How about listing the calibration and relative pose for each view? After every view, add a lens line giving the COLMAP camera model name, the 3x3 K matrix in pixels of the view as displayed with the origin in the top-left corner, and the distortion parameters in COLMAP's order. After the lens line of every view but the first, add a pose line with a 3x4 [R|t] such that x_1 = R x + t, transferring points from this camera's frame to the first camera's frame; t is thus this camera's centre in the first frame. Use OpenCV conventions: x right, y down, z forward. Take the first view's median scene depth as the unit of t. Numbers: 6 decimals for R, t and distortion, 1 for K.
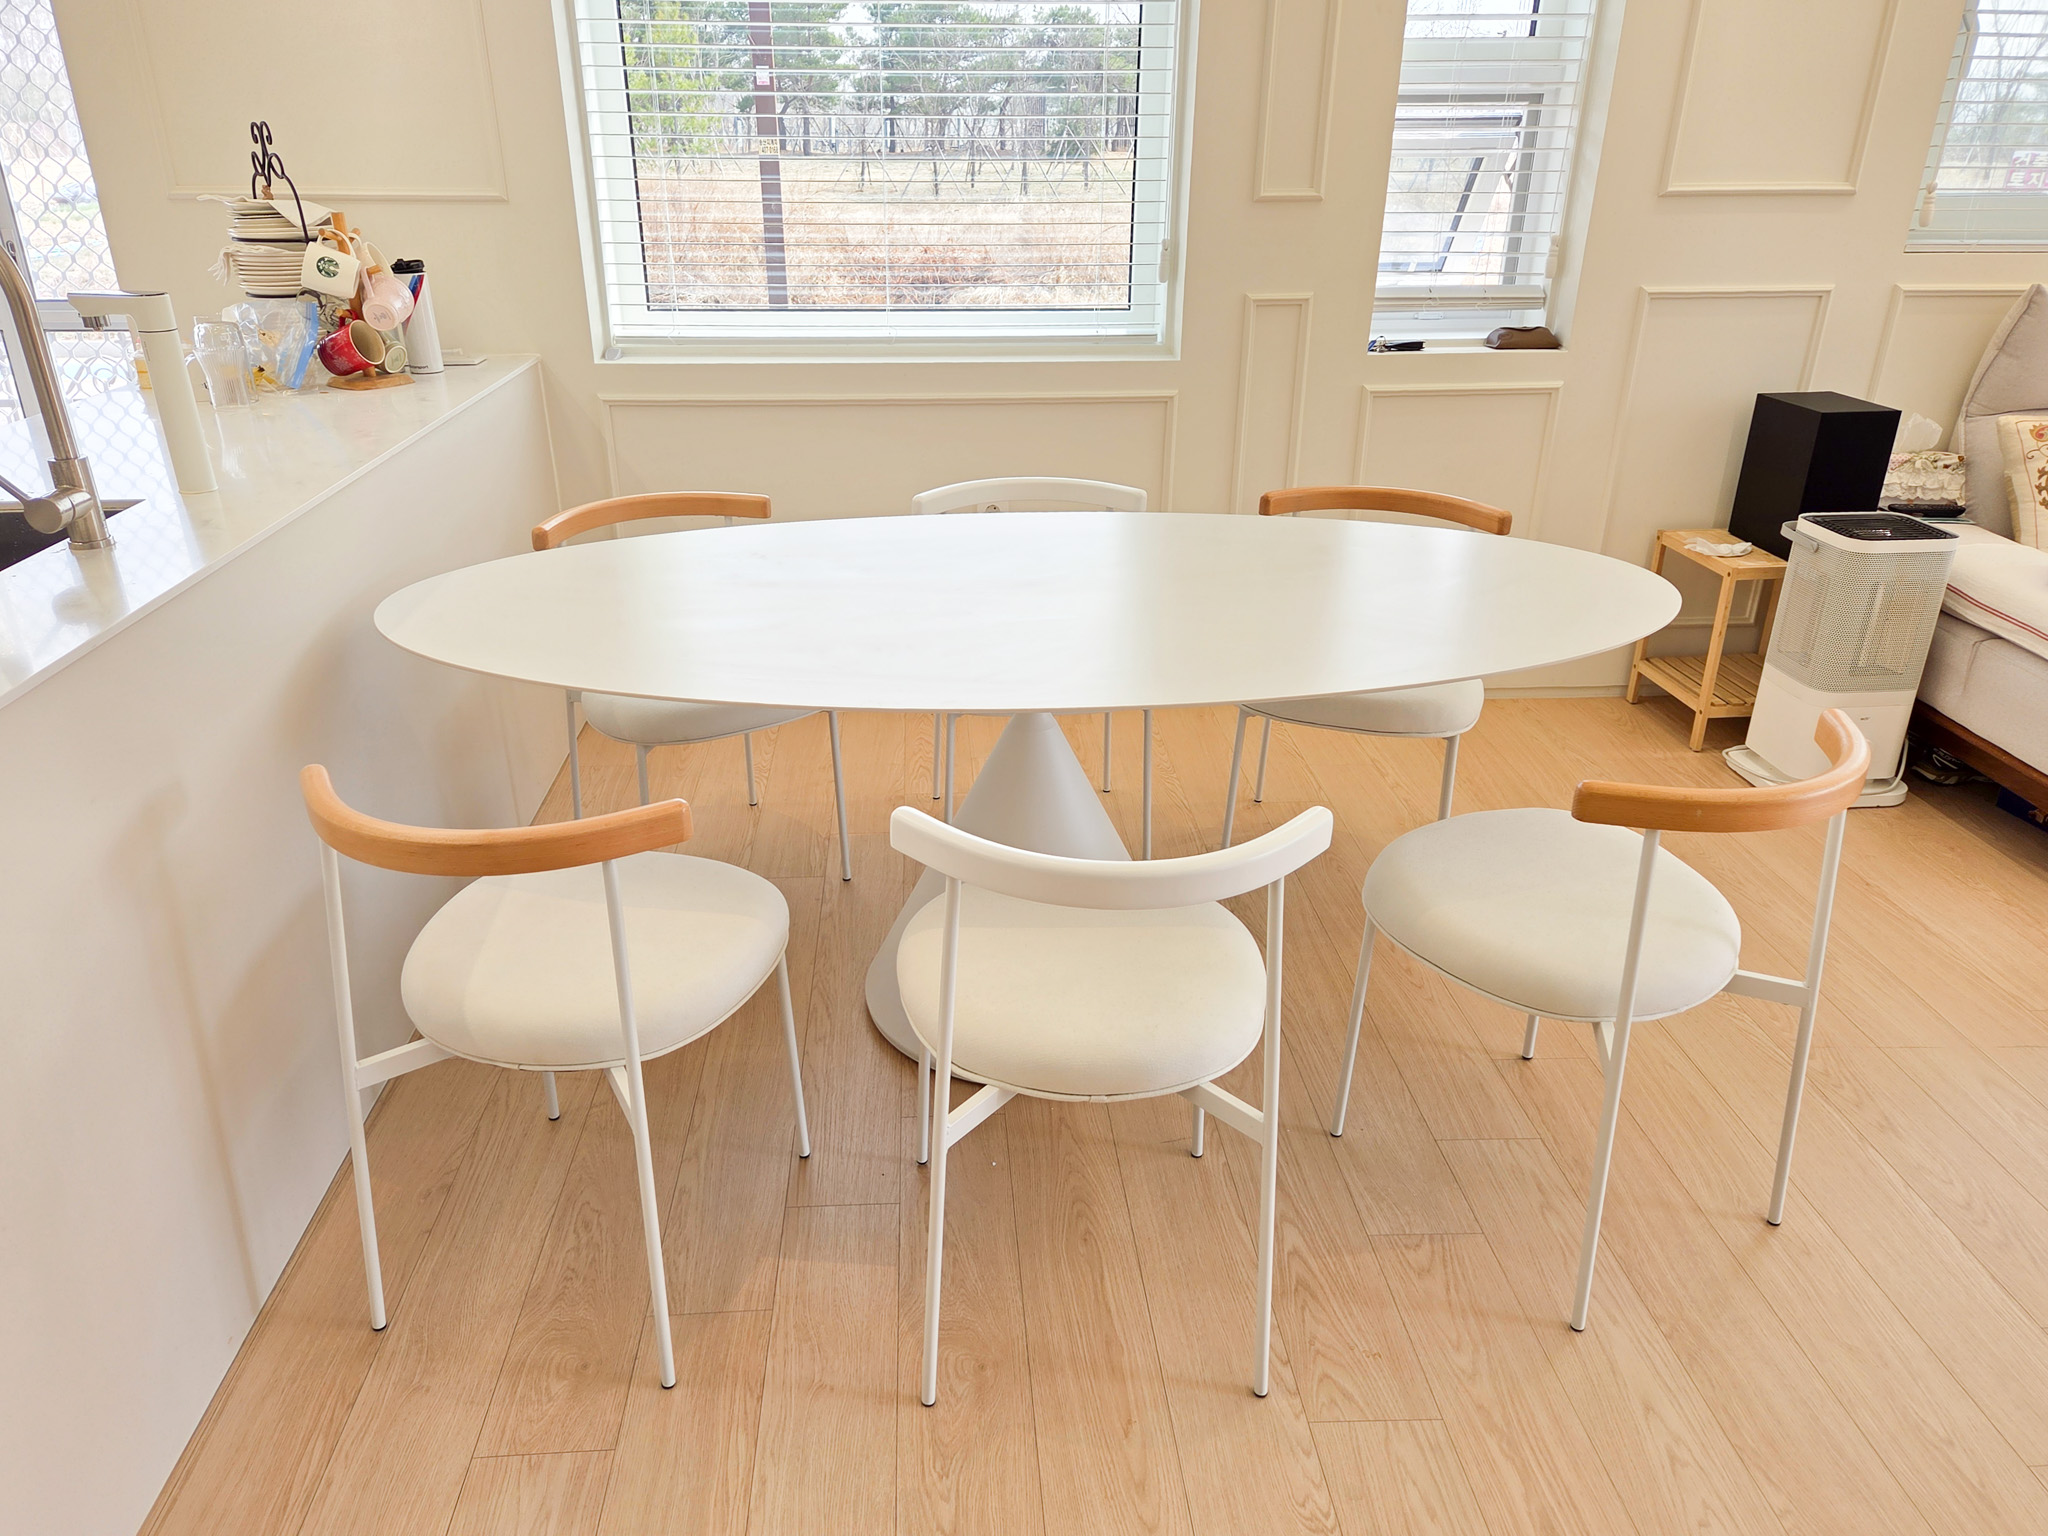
lens RADIAL K [[1476.7, 0, 1061.3], [0, 1476.7, 768.9], [0, 0, 1]] dist [0.085141, -0.094143]
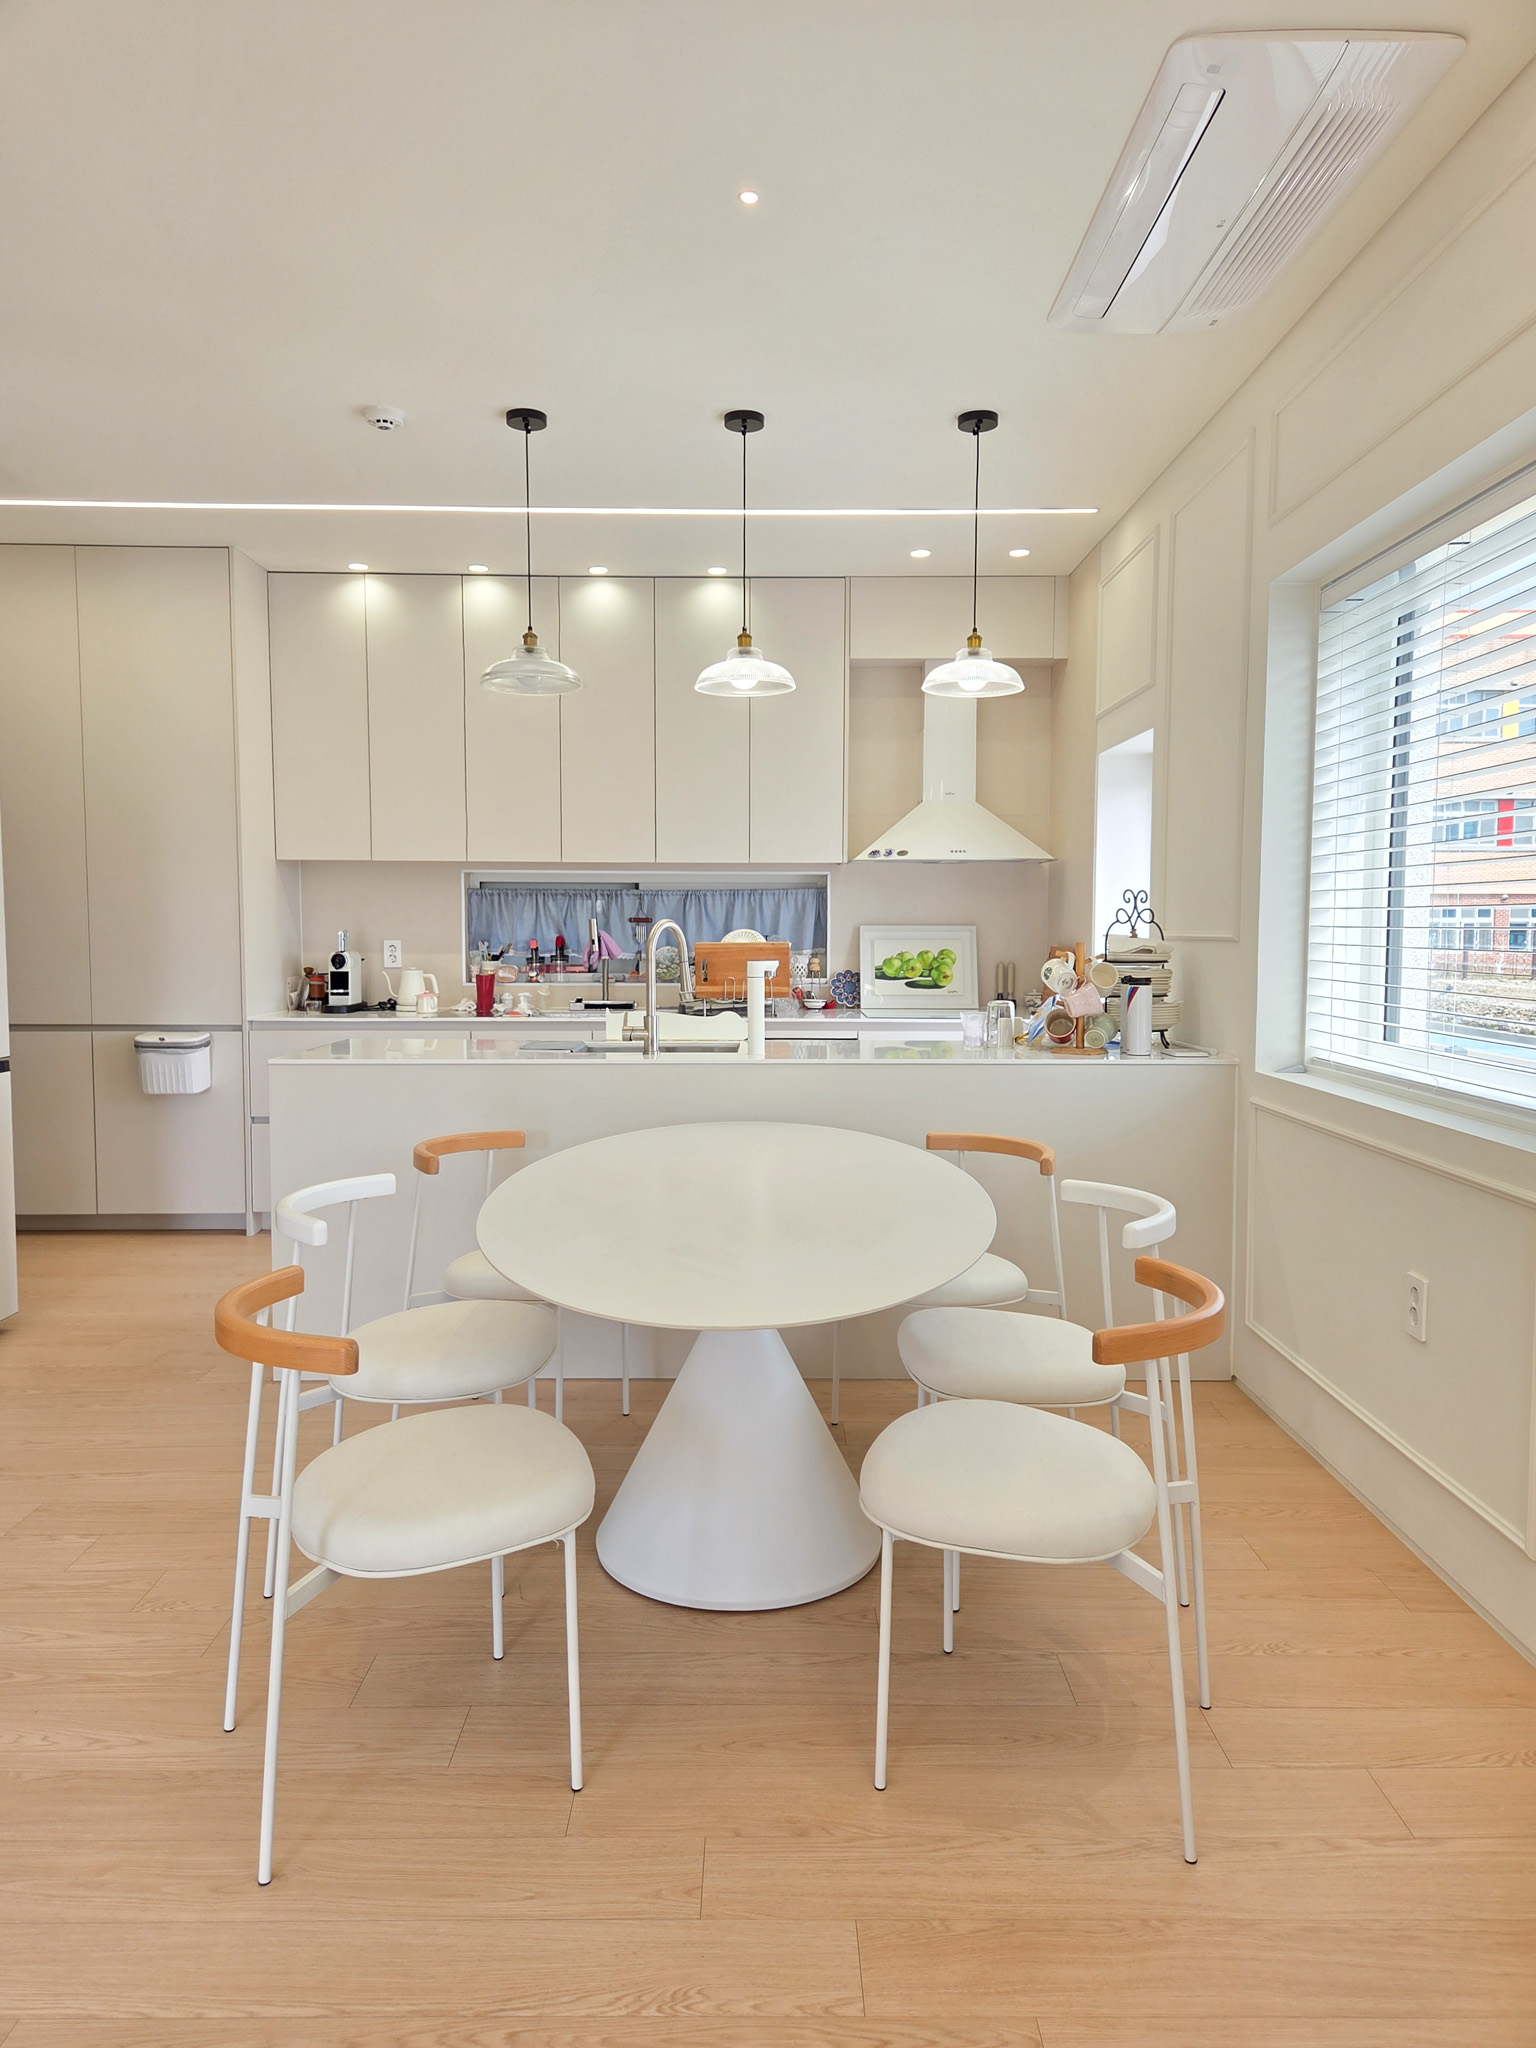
lens RADIAL K [[1476.7, 0, 780.8], [0, 1476.7, 1022.5], [0, 0, 1]] dist [0.085141, -0.094143]
pose [[-0.103464, 0.063051, -0.992633, 0.983715], [-0.389972, 0.915511, 0.098800, -0.313336], [0.914995, 0.397322, -0.070135, 0.825584]]
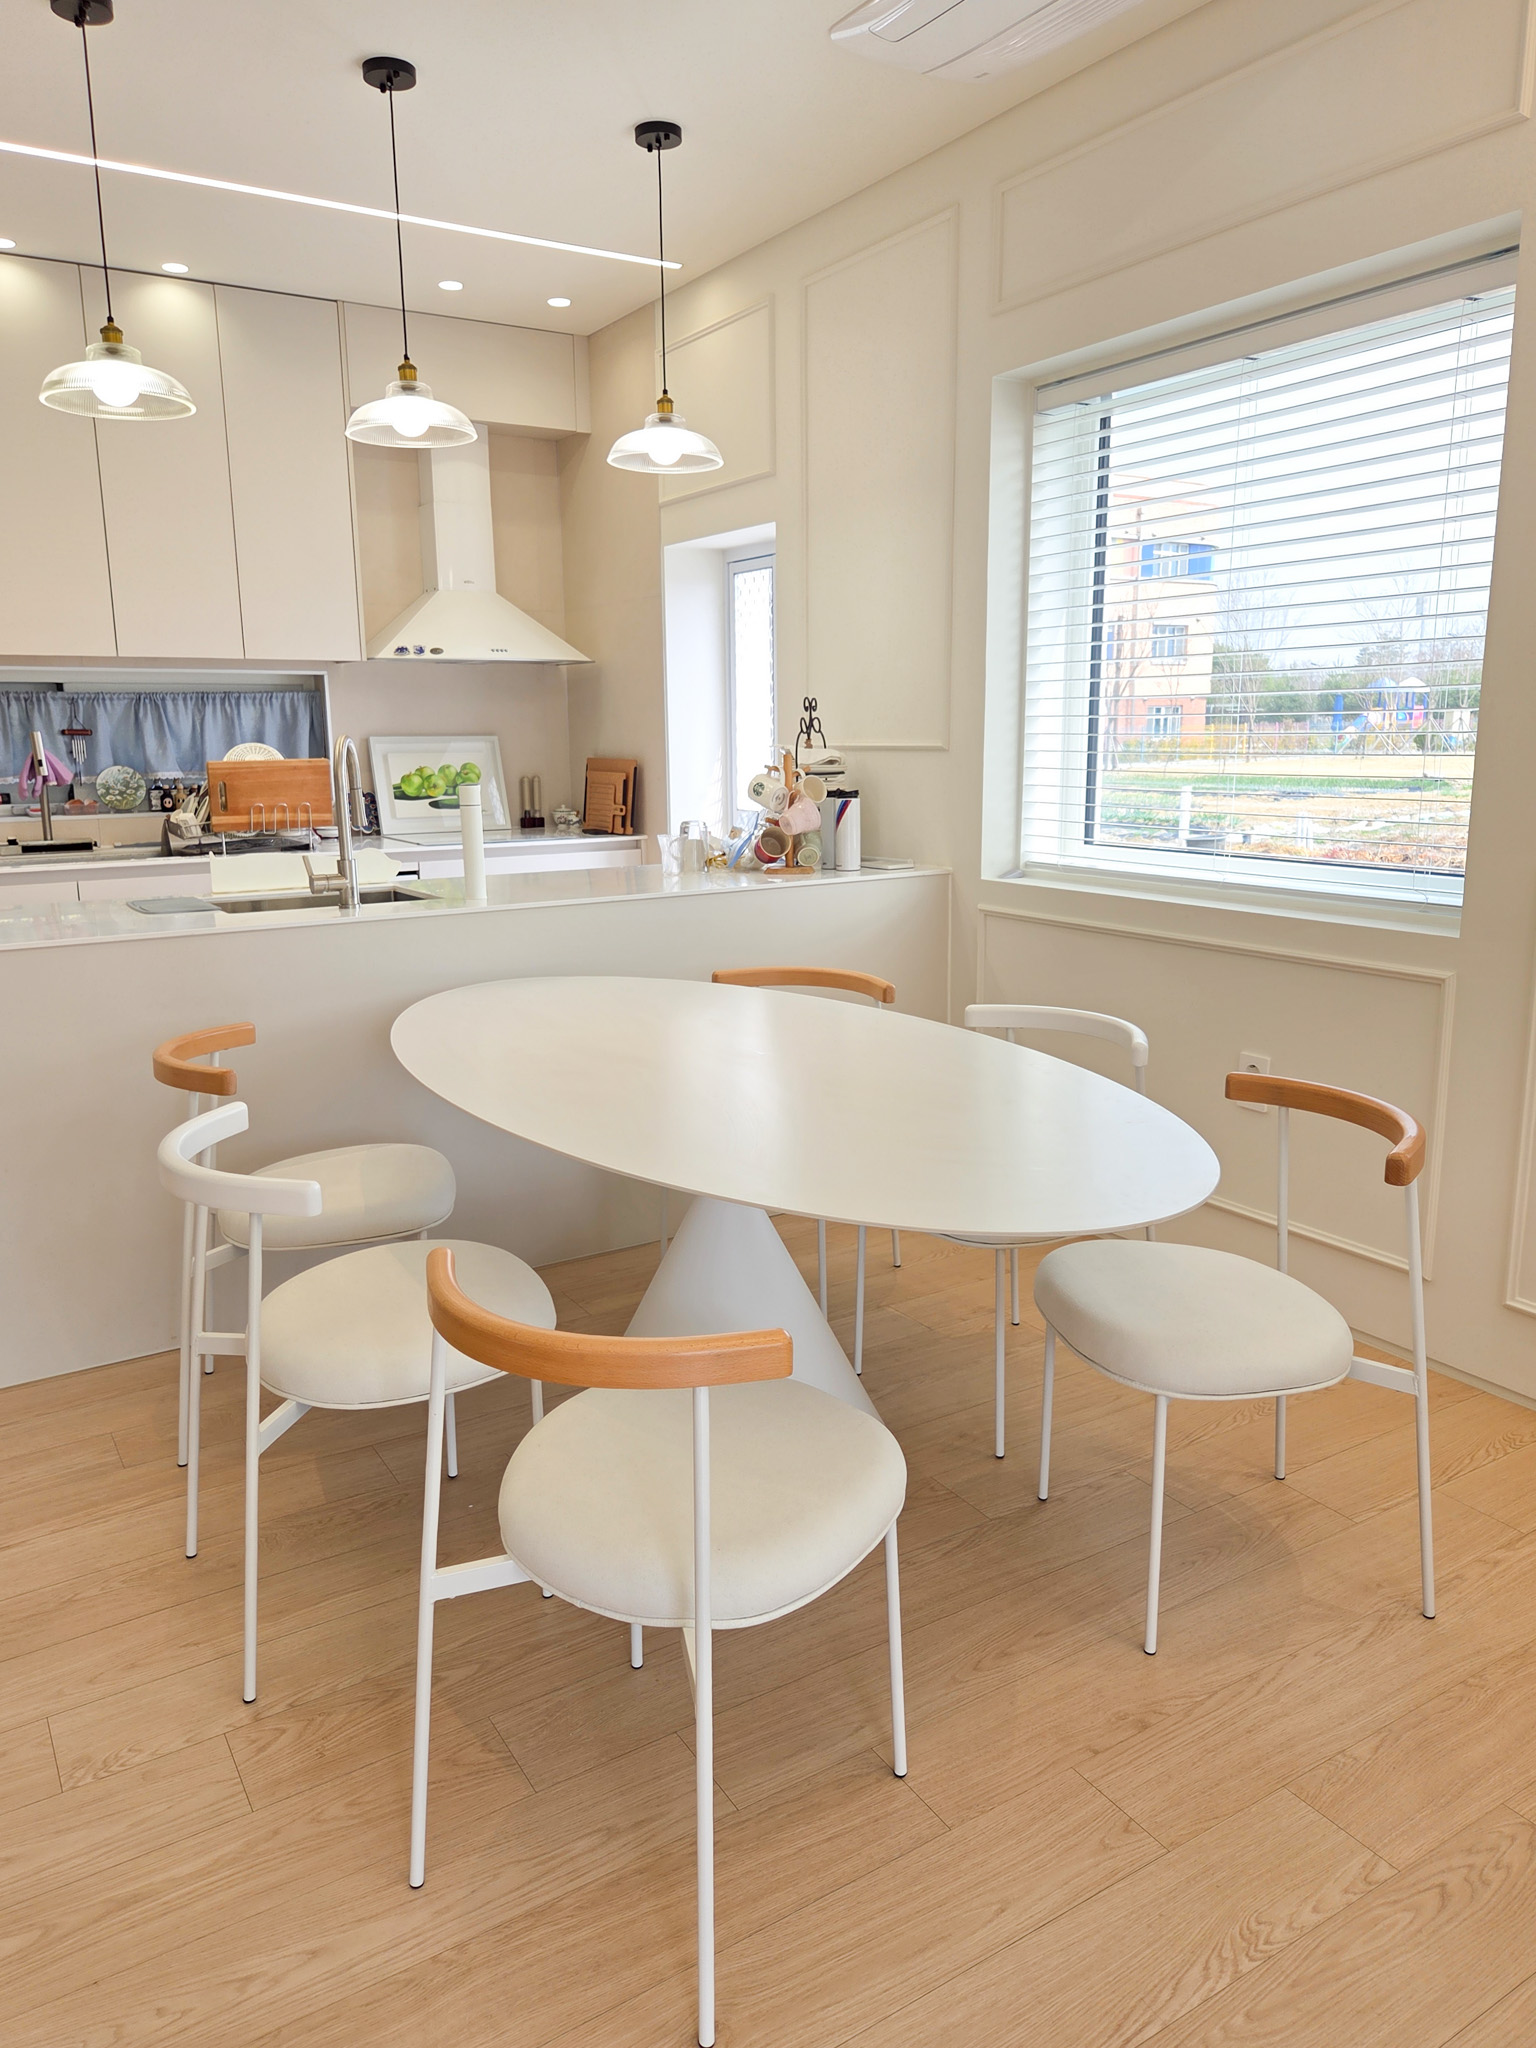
lens RADIAL K [[1476.7, 0, 780.8], [0, 1476.7, 1022.5], [0, 0, 1]] dist [0.085141, -0.094143]
pose [[0.453587, 0.169771, -0.874892, 0.753624], [-0.336365, 0.941695, 0.008345, -0.136483], [0.825298, 0.290498, 0.484246, 0.374900]]
